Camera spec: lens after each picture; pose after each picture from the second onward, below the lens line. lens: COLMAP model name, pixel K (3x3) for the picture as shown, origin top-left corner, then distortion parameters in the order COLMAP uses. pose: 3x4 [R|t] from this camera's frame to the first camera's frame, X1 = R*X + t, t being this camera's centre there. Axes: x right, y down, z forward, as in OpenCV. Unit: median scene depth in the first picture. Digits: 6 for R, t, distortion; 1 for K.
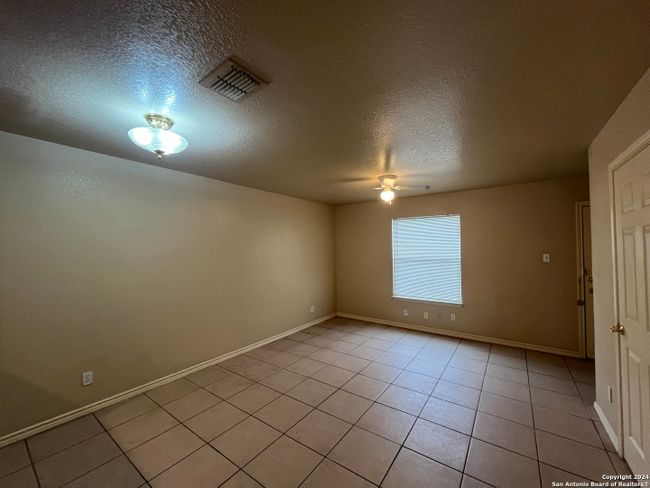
lens RADIAL K [[261.6, 0, 325.0], [0, 261.6, 244.0], [0, 0, 1]] dist [-0.000119, -0.000018]
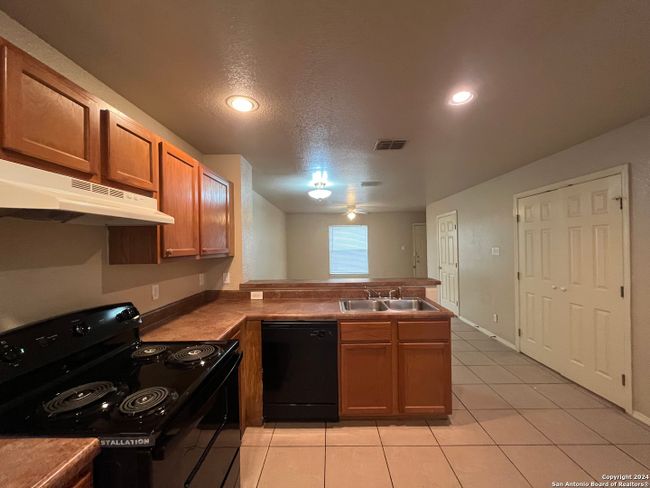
lens RADIAL K [[261.6, 0, 325.0], [0, 261.6, 244.0], [0, 0, 1]] dist [-0.000119, -0.000018]
pose [[0.822037, -0.001825, 0.569431, -0.900609], [-0.004156, 0.999949, 0.009205, 0.004001], [-0.569419, -0.009933, 0.821988, -0.406307]]
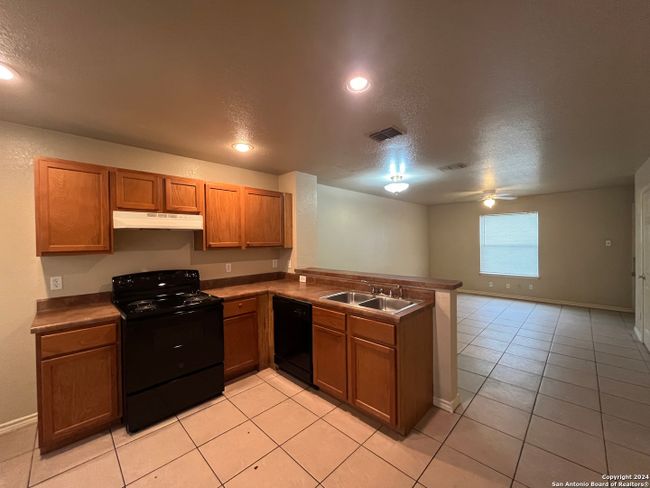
lens RADIAL K [[260.5, 0, 325.0], [0, 260.5, 244.0], [0, 0, 1]] dist [-0.002452, -0.000254]
pose [[0.987816, -0.002967, -0.155598, -0.432241], [0.008493, 0.999356, 0.034862, -0.002515], [0.155394, -0.035759, 0.987205, -0.601716]]
